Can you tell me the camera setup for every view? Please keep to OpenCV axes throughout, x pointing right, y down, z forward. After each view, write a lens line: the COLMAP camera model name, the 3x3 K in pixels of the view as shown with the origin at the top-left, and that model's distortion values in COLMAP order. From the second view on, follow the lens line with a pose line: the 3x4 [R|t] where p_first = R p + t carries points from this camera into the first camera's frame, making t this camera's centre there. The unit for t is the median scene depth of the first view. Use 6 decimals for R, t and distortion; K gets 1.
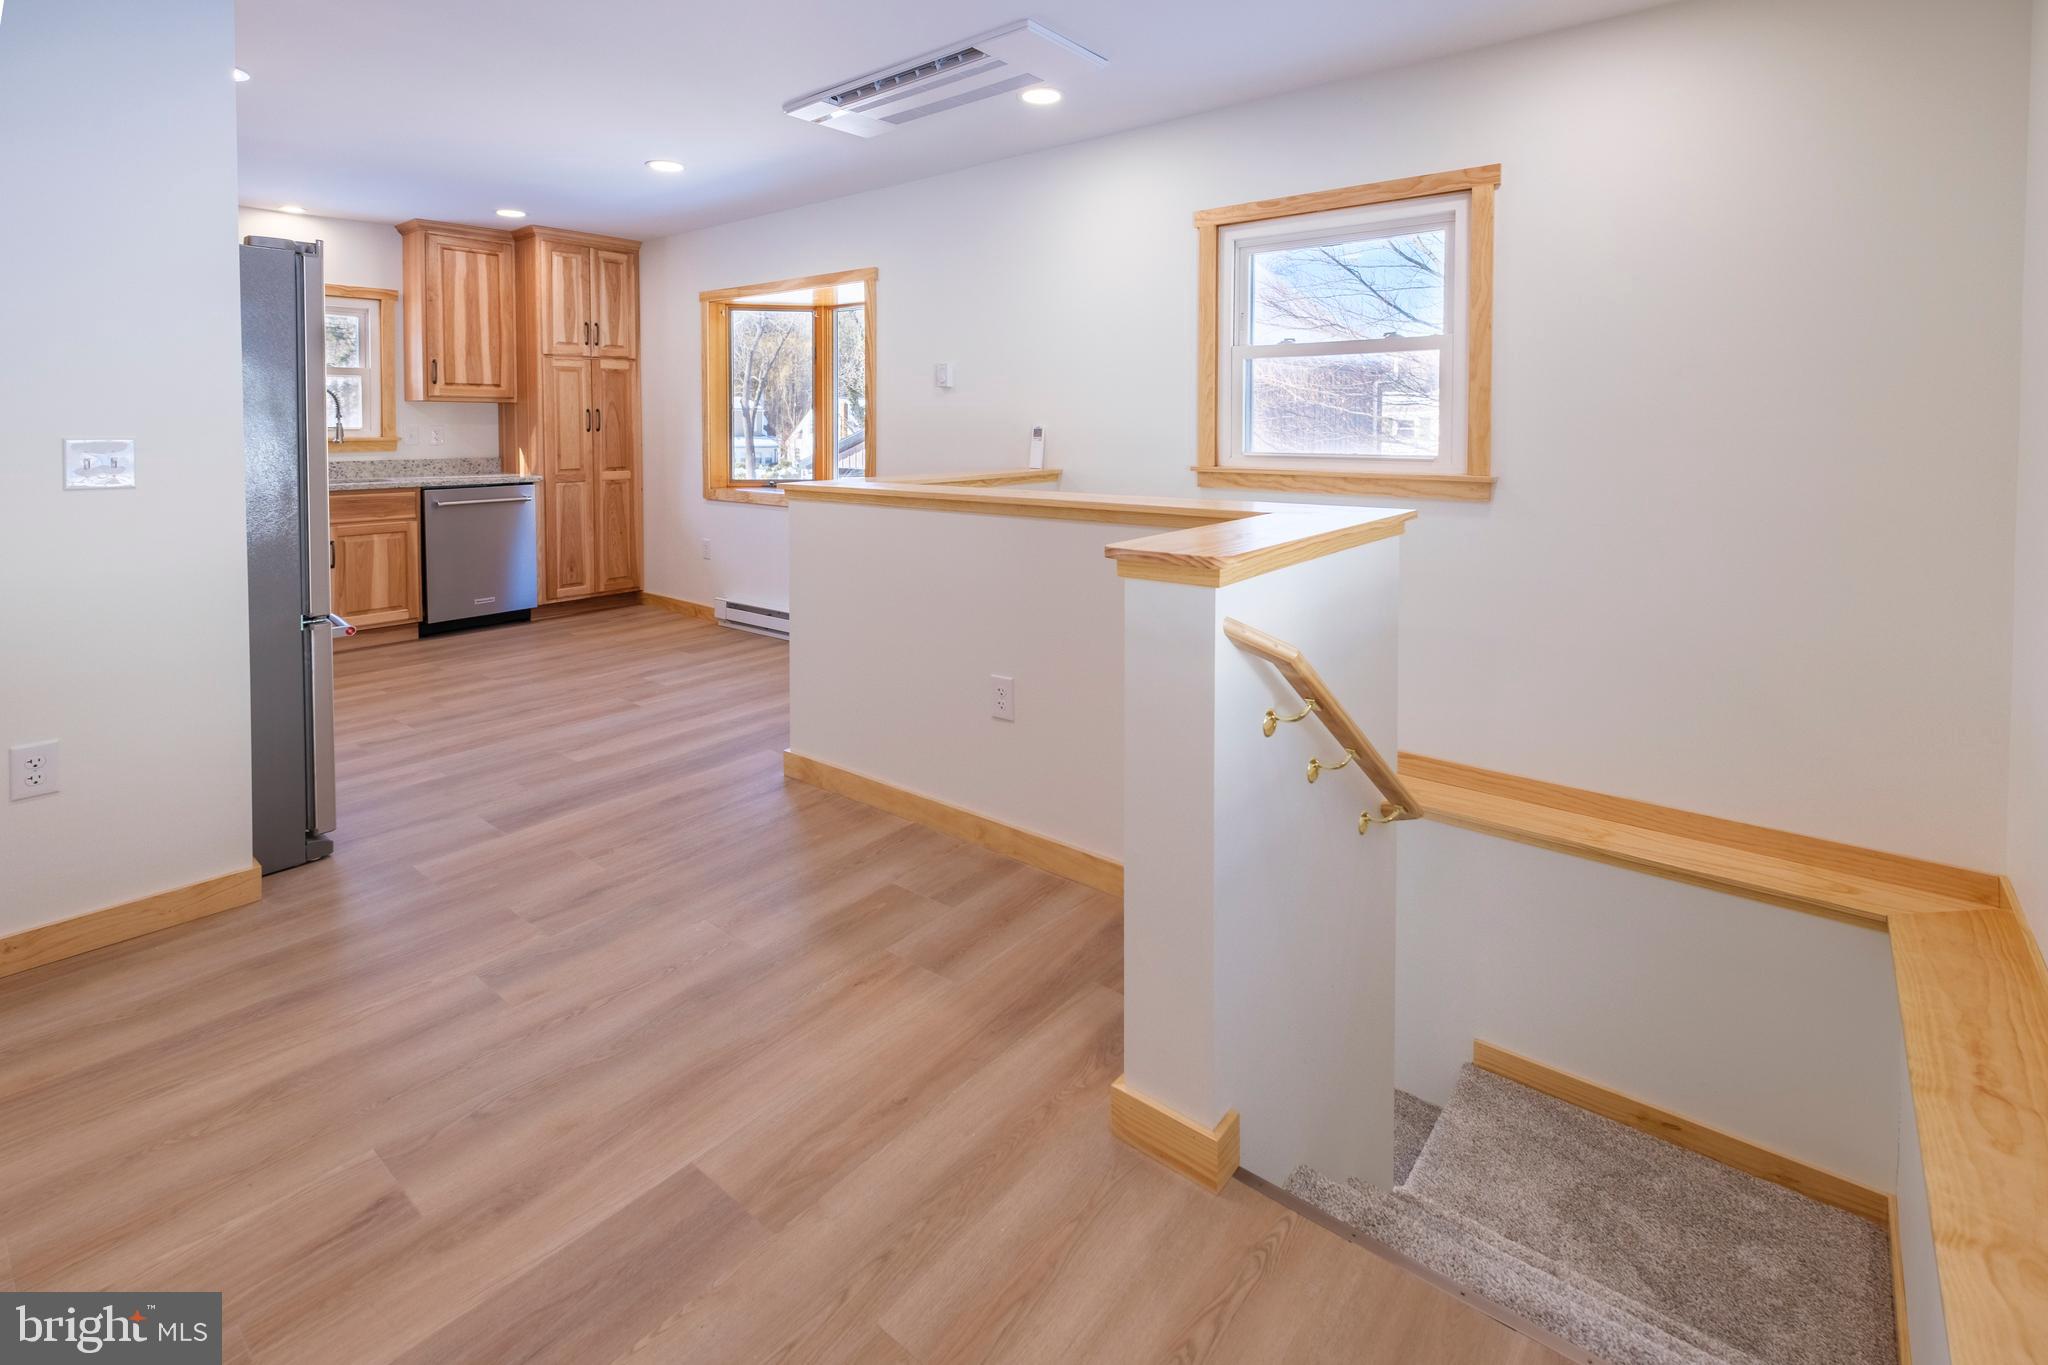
lens RADIAL K [[895.3, 0, 987.6], [0, 895.3, 458.0], [0, 0, 1]] dist [0.001512, 0.000065]
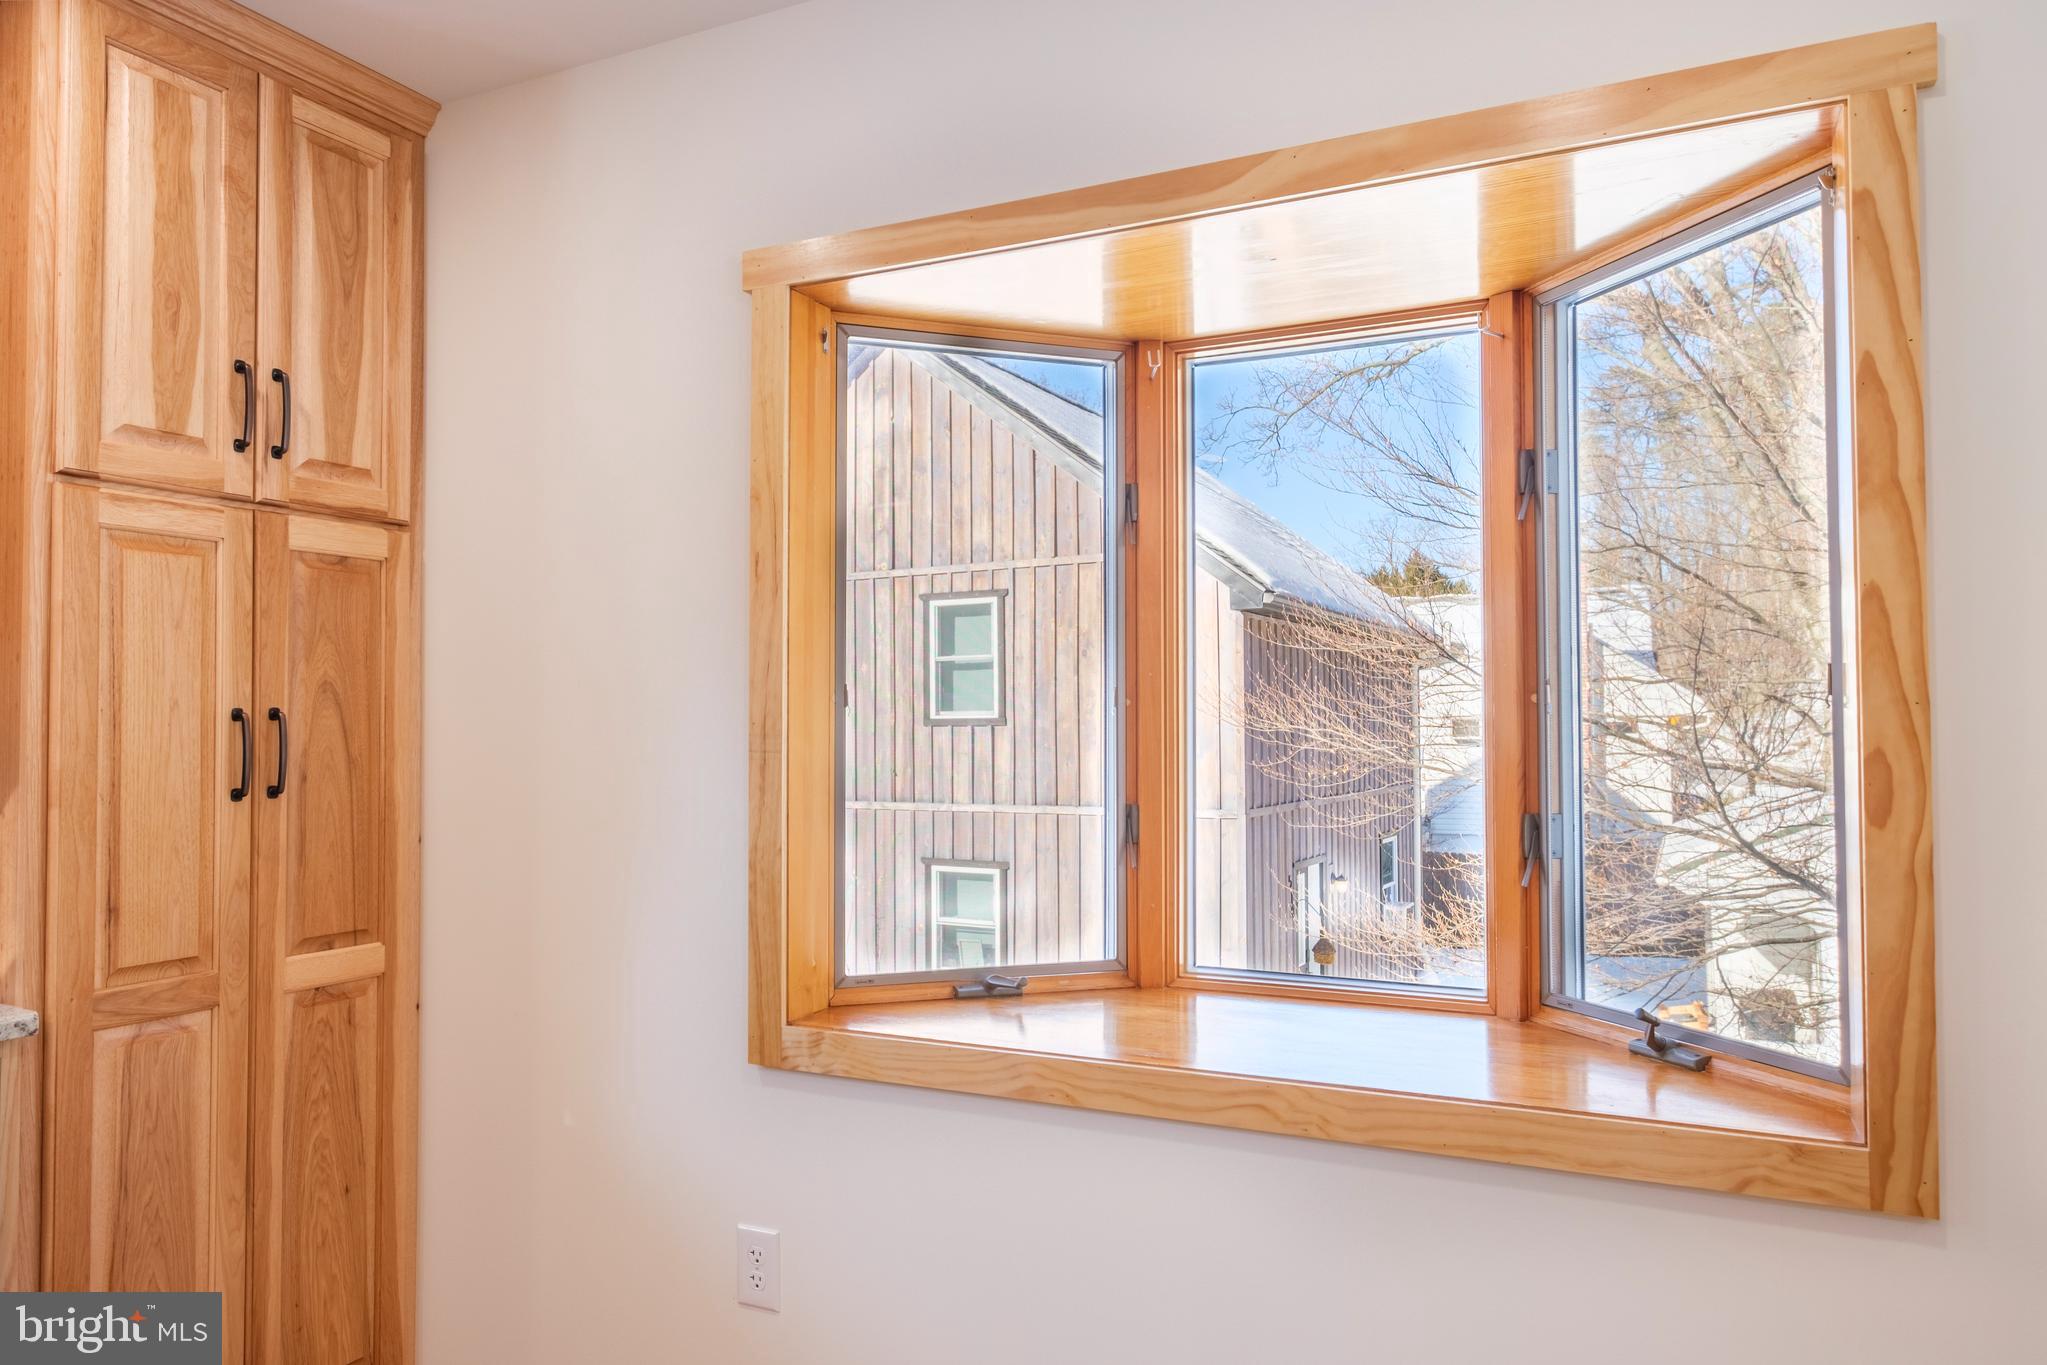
lens RADIAL K [[1342.1, 0, 933.2], [0, 1342.1, 683.7], [0, 0, 1]] dist [0.002951, 0.001574]
pose [[0.979741, -0.000568, 0.200268, -0.336066], [0.015010, 0.997392, -0.070603, -0.032833], [-0.199705, 0.072179, 0.977194, 0.606297]]
